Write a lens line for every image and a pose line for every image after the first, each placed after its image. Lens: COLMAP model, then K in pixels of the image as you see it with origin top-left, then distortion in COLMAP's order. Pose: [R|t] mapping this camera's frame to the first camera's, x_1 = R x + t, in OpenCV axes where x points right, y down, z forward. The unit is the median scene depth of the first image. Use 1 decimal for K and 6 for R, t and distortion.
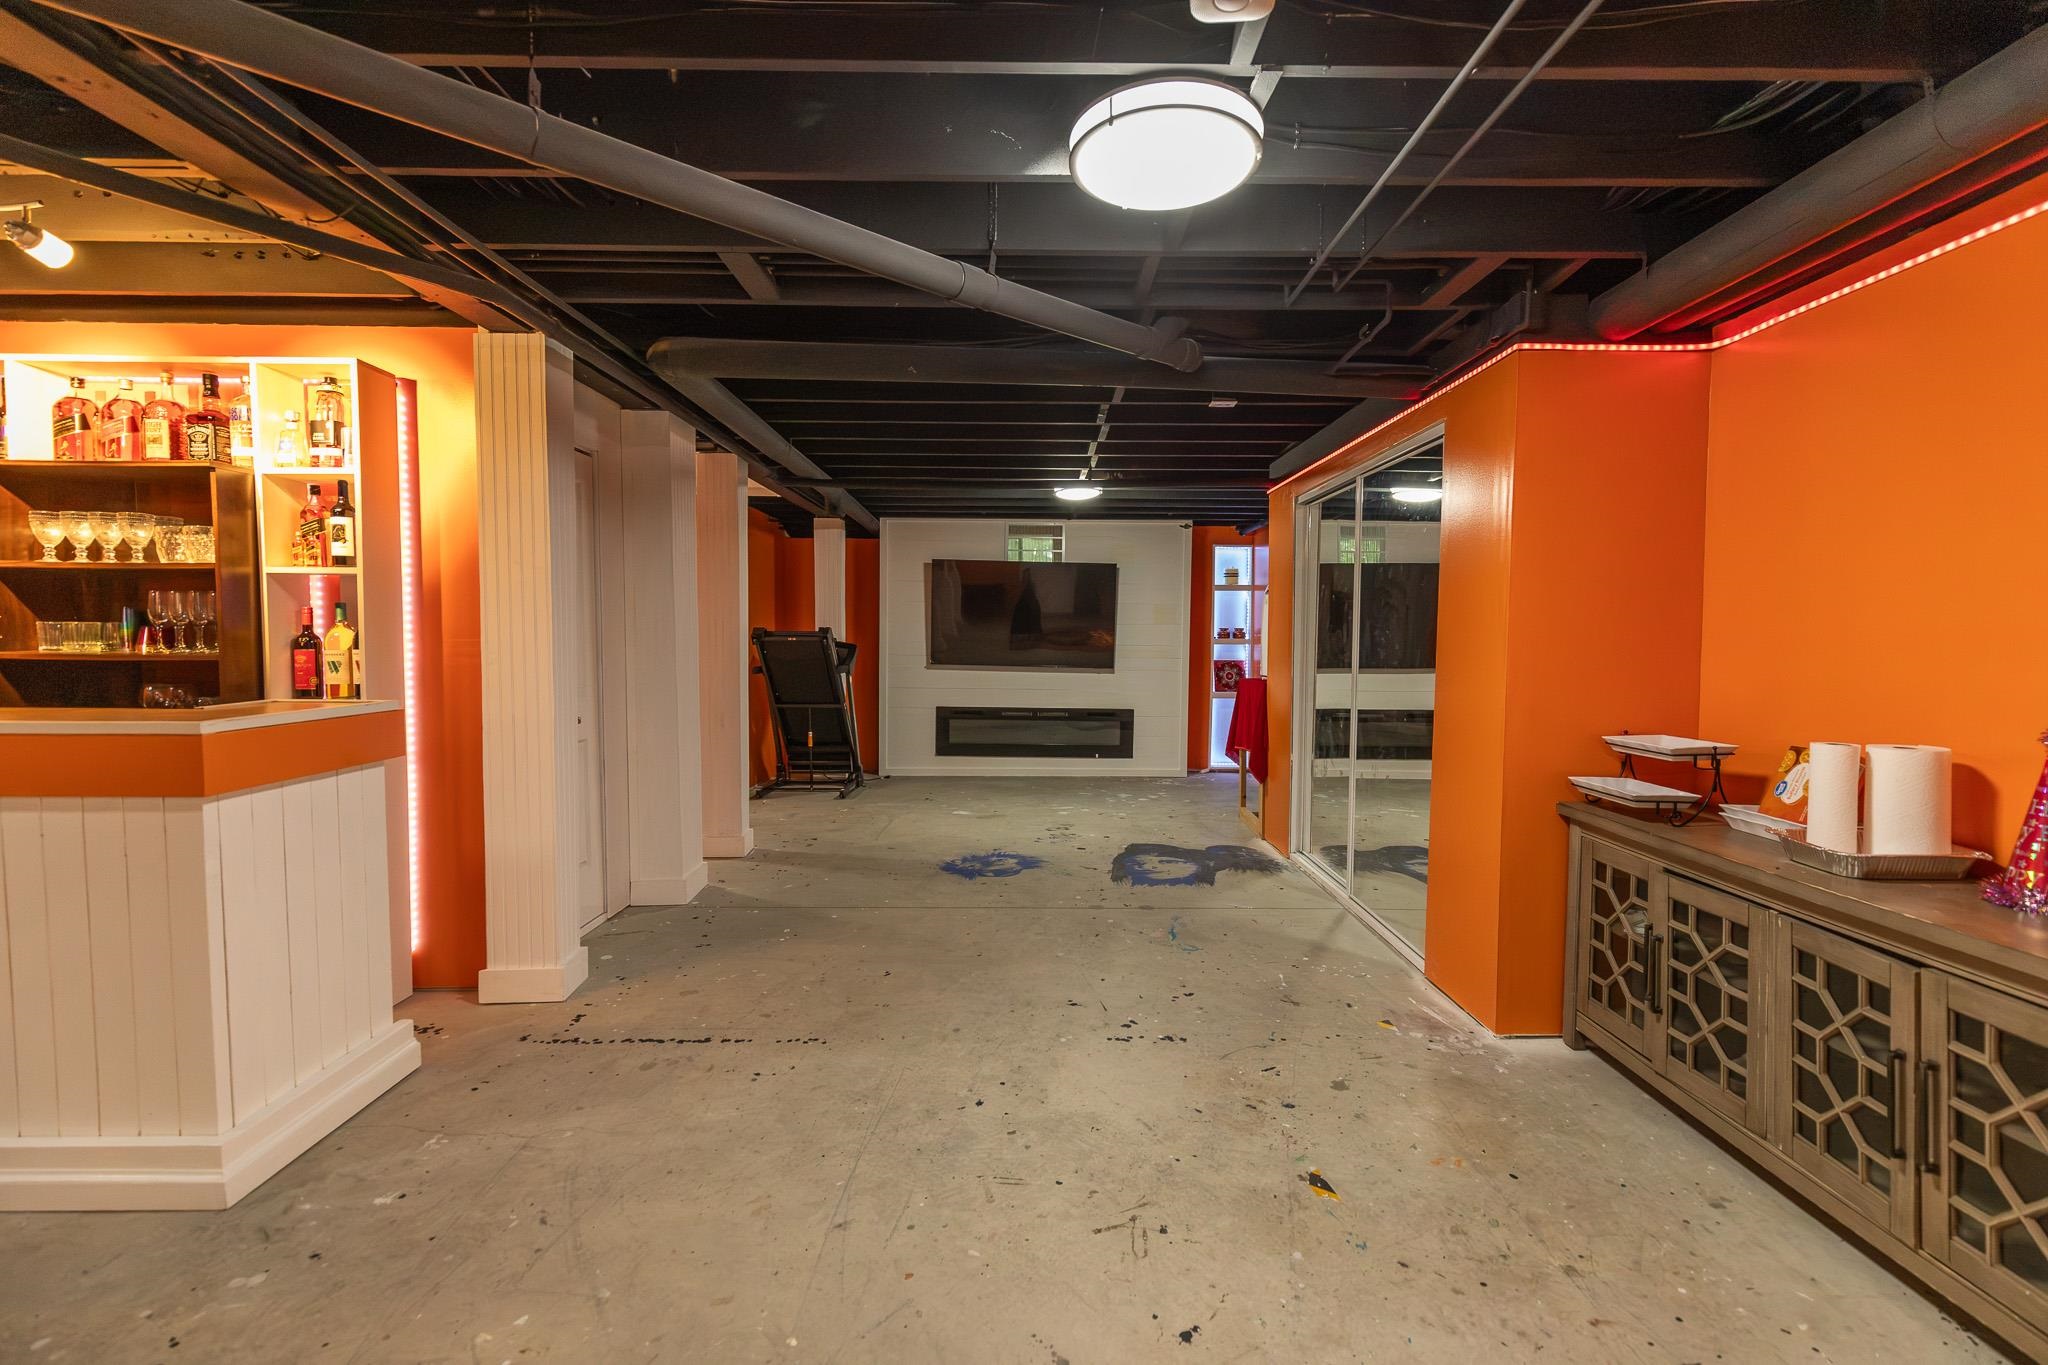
lens RADIAL K [[915.2, 0, 1037.5], [0, 915.2, 680.6], [0, 0, 1]] dist [0.011063, -0.003257]
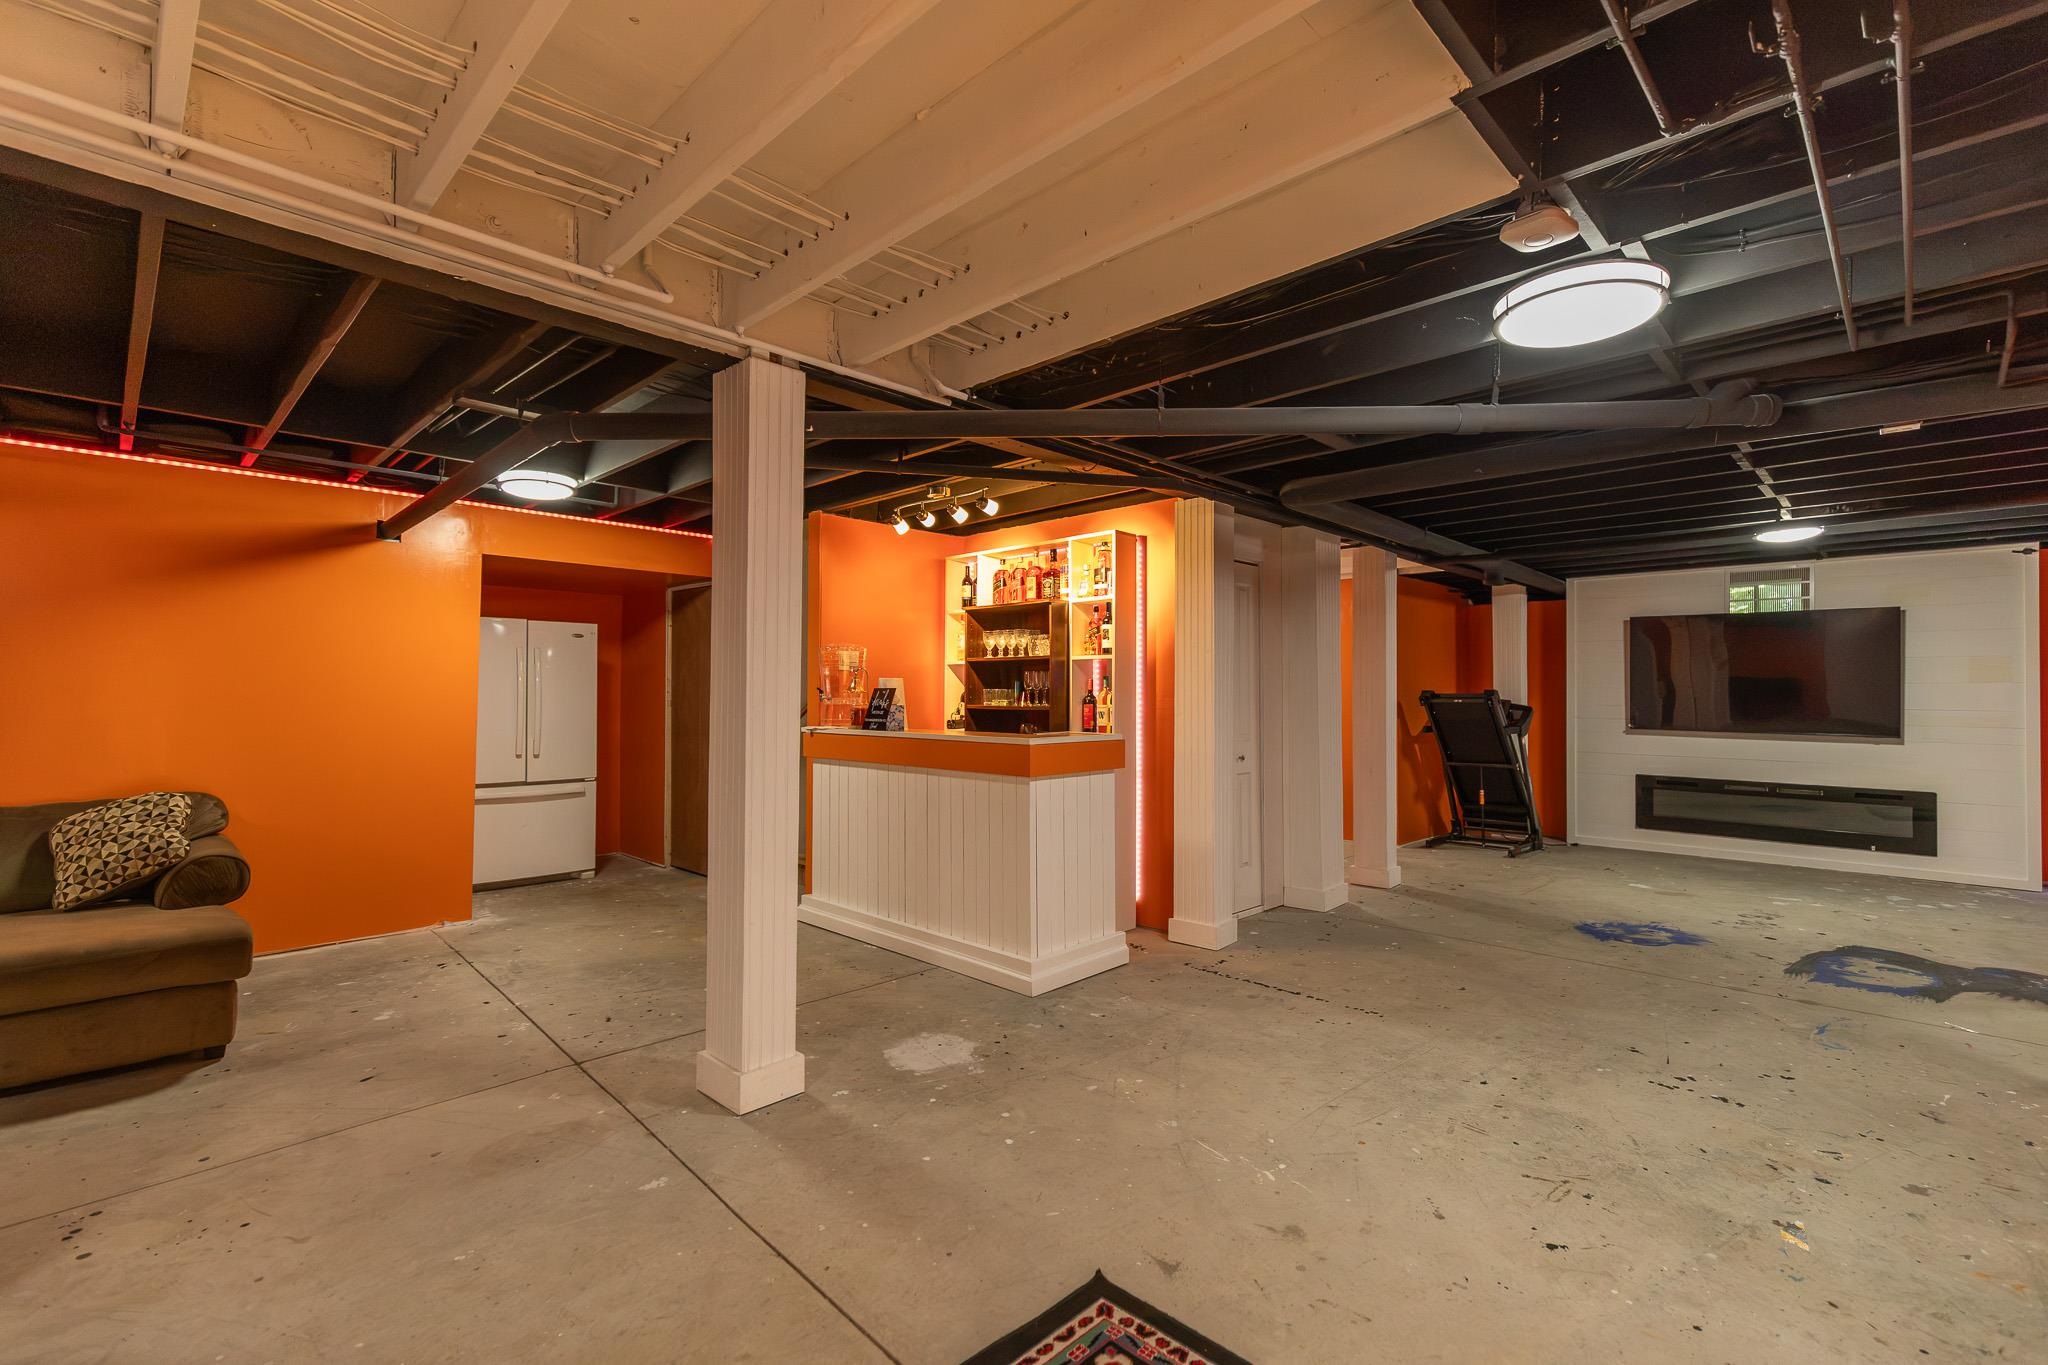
lens RADIAL K [[915.2, 0, 1024.3], [0, 915.2, 684.5], [0, 0, 1]] dist [0.011063, -0.003257]
pose [[0.697021, -0.012161, -0.716948, 0.318111], [-0.036509, 0.997957, -0.052421, 0.022202], [0.716121, 0.062714, 0.695153, -0.244387]]
